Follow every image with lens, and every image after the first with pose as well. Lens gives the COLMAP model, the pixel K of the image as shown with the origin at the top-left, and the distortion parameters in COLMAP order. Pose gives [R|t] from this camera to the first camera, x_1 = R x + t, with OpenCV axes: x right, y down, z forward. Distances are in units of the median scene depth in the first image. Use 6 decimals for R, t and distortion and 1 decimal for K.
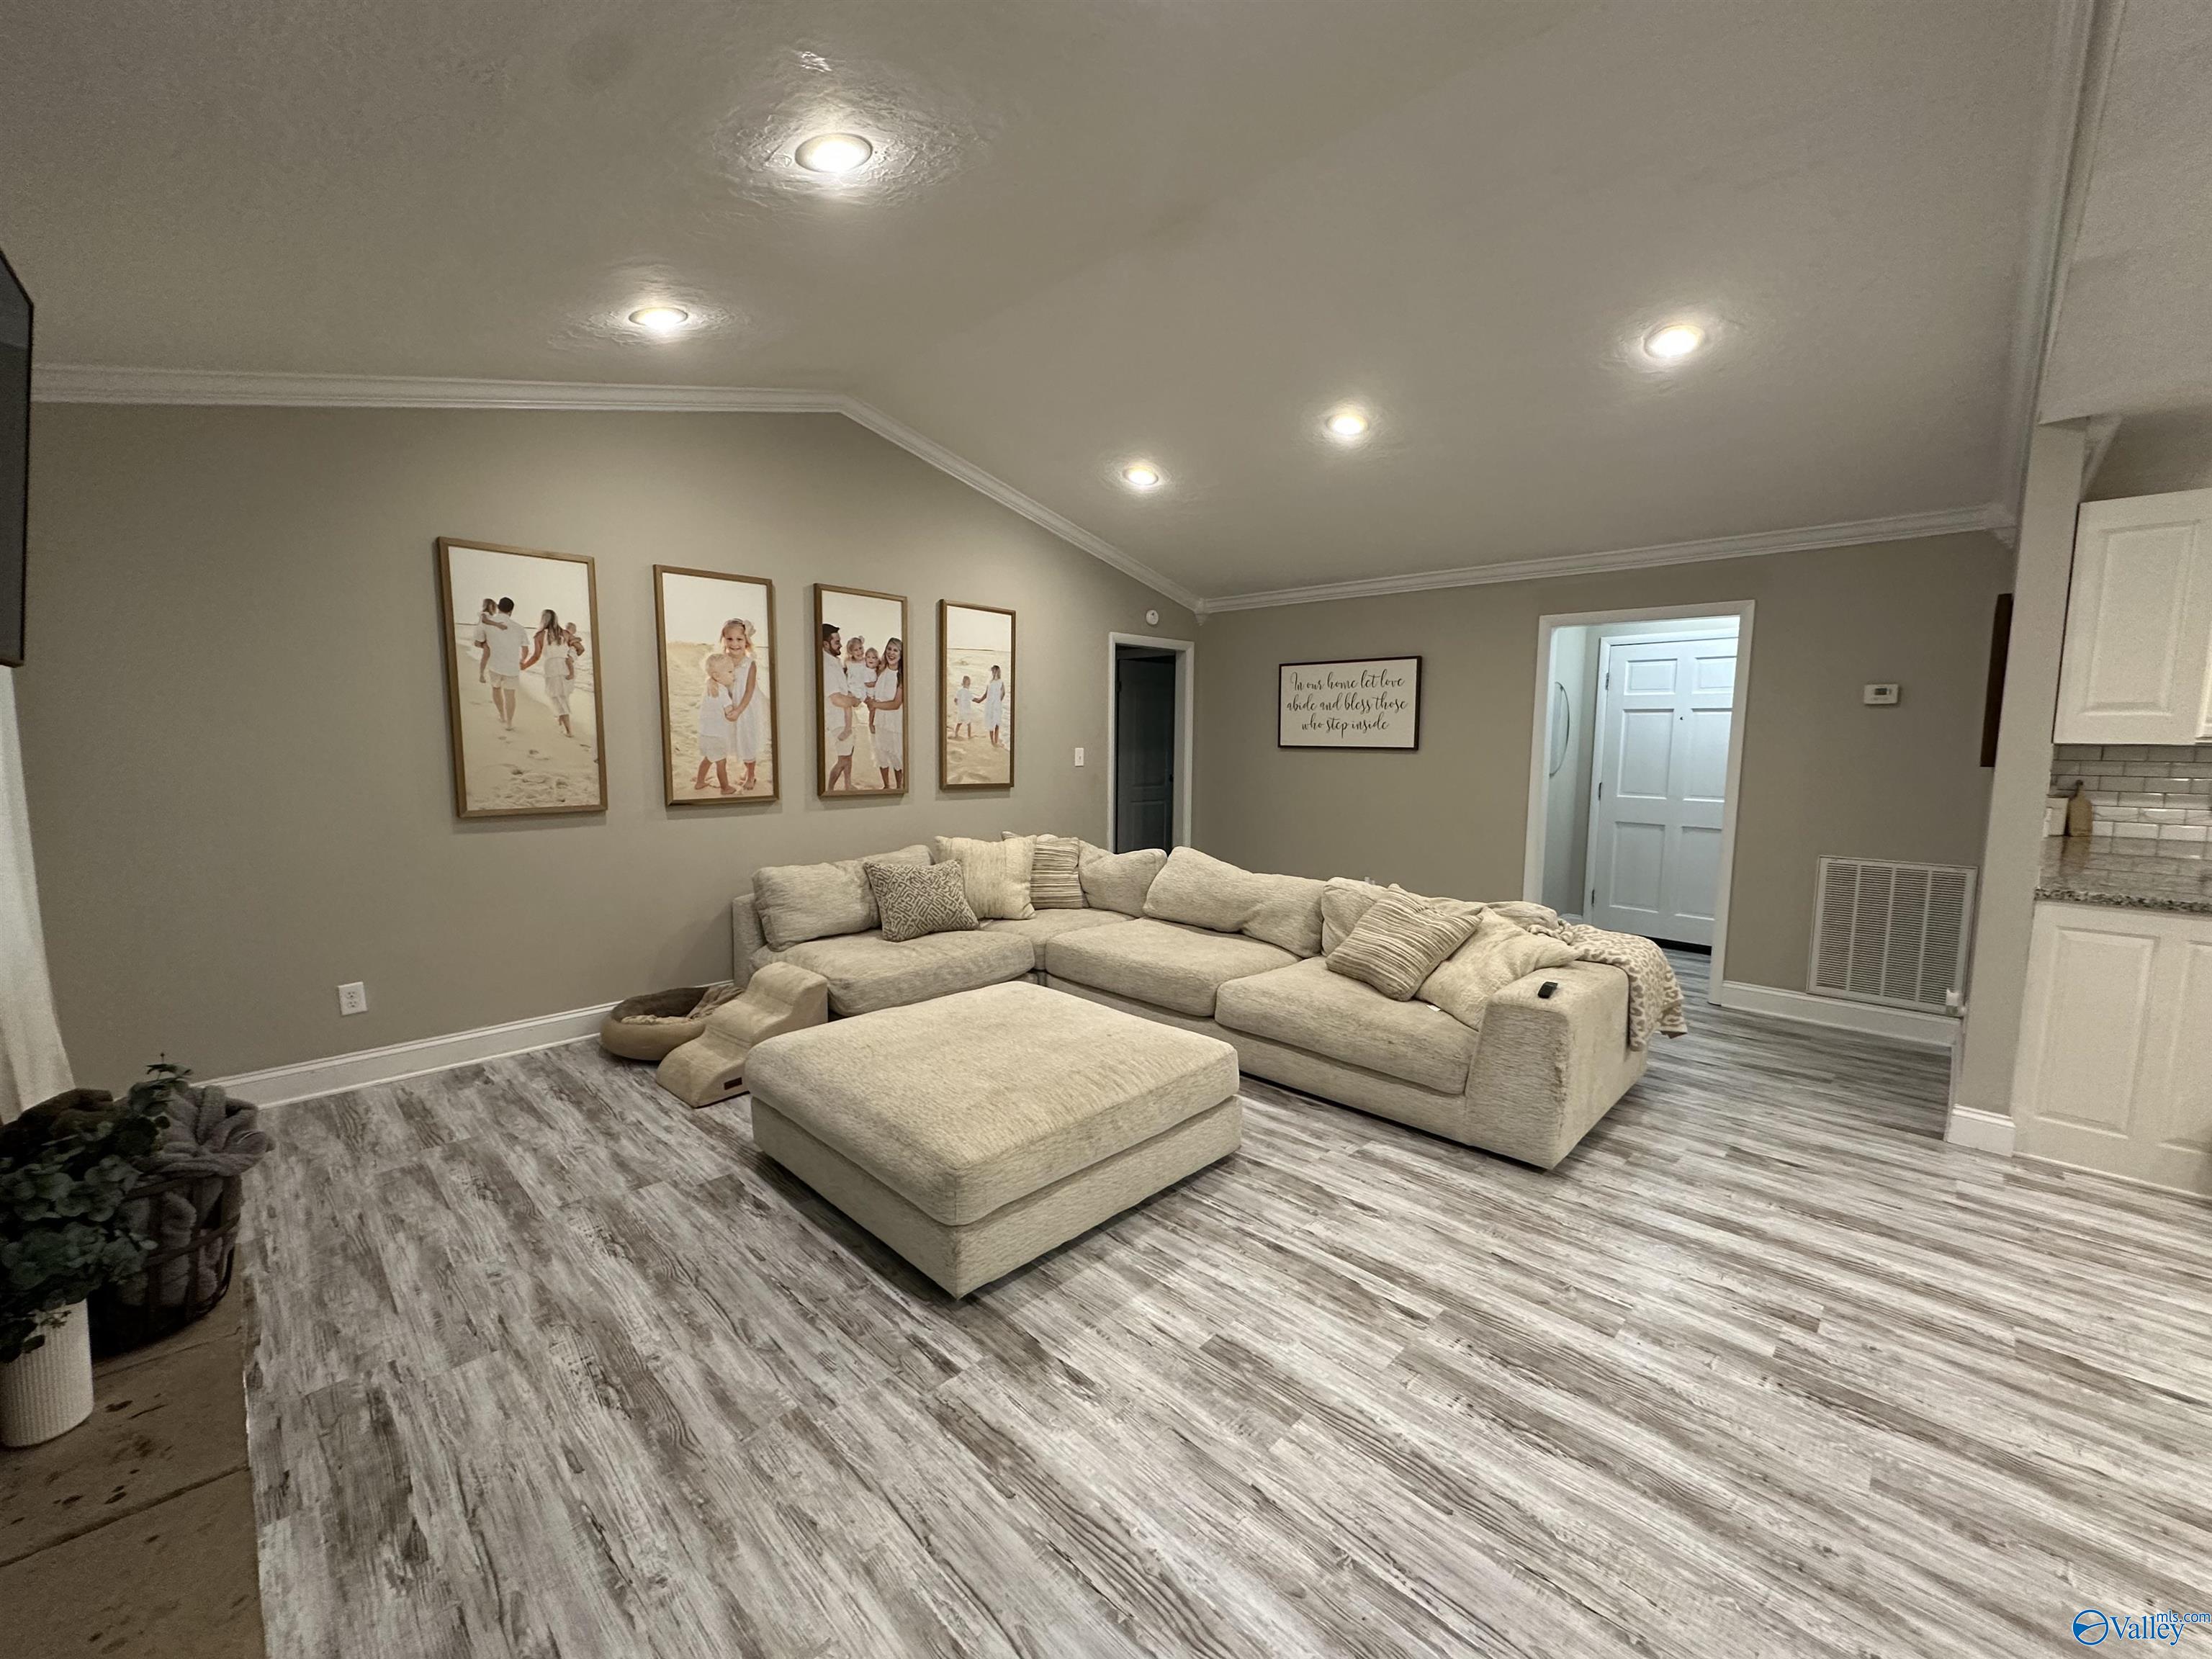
lens RADIAL K [[881.8, 0, 1095.9], [0, 881.8, 831.3], [0, 0, 1]] dist [-0.006233, 0.001789]
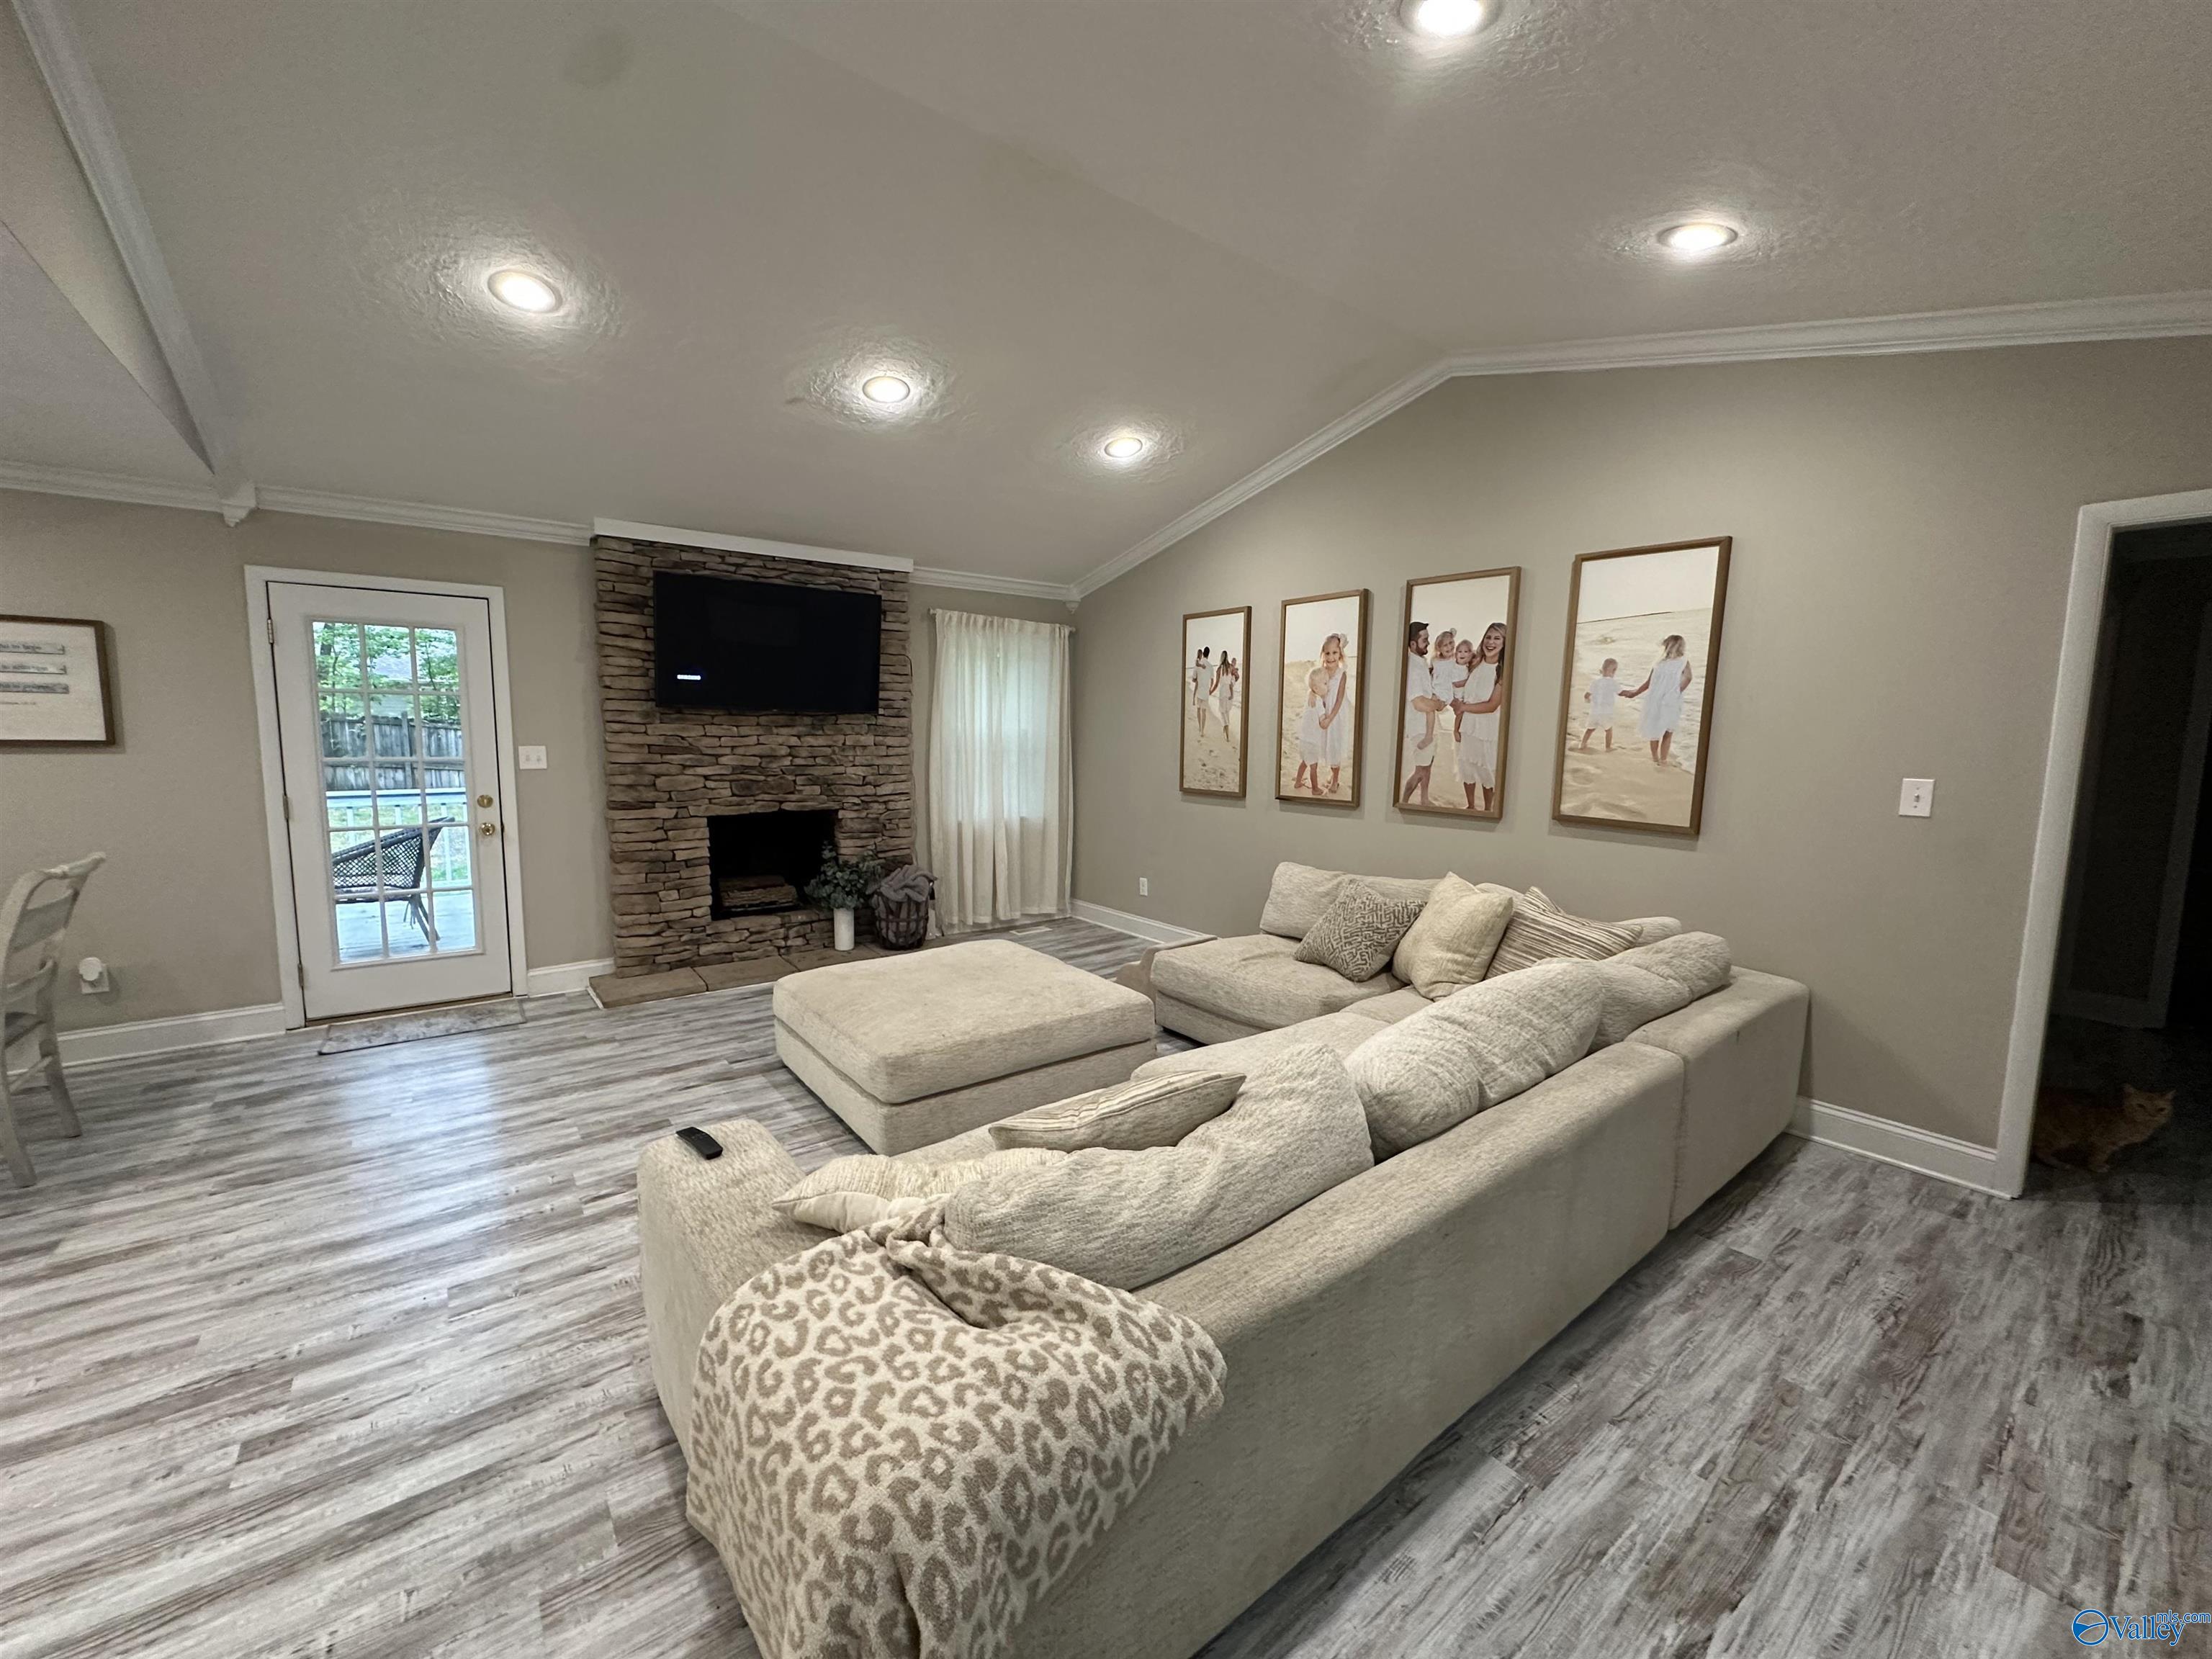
lens RADIAL K [[881.8, 0, 1110.0], [0, 881.8, 828.5], [0, 0, 1]] dist [-0.006233, 0.001789]
pose [[-0.128076, 0.103175, -0.986383, 0.846634], [-0.119566, 0.985713, 0.118630, -0.120368], [0.984531, 0.133132, -0.113910, 1.048015]]
